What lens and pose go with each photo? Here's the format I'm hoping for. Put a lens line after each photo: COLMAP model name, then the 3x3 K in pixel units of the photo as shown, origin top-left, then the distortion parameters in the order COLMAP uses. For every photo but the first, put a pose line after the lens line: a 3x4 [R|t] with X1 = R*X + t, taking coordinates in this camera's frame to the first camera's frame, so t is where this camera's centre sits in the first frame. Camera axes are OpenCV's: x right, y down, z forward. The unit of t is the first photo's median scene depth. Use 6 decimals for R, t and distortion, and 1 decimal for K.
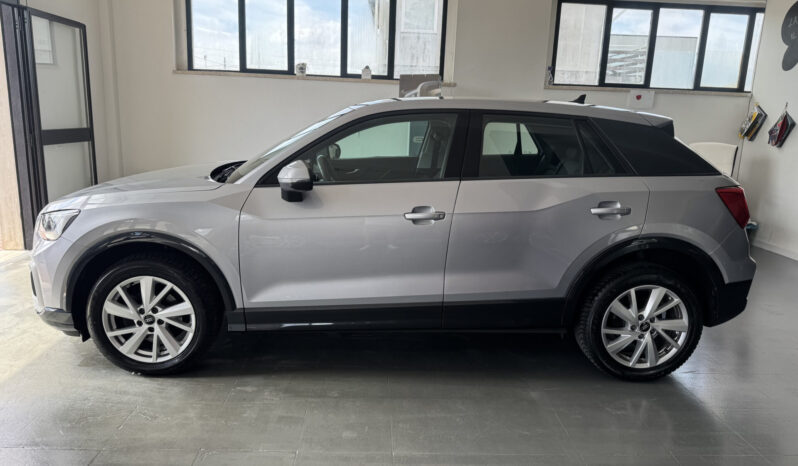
lens RADIAL K [[574.7, 0, 399.0], [0, 574.7, 233.0], [0, 0, 1]] dist [-0.004415, -0.002192]
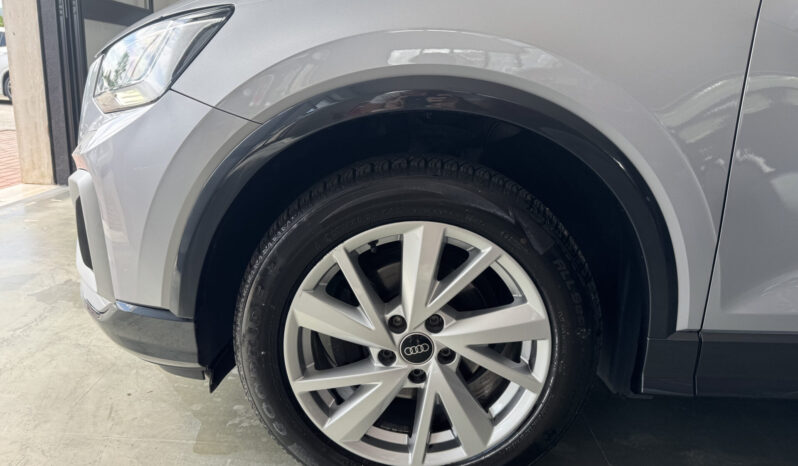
lens RADIAL K [[567.3, 0, 395.9], [0, 567.3, 235.0], [0, 0, 1]] dist [0.109303, -0.176019]
pose [[0.998562, 0.036817, -0.038966, -0.434630], [-0.034537, 0.997739, 0.057664, 0.062899], [0.041001, -0.056235, 0.997575, 0.657977]]
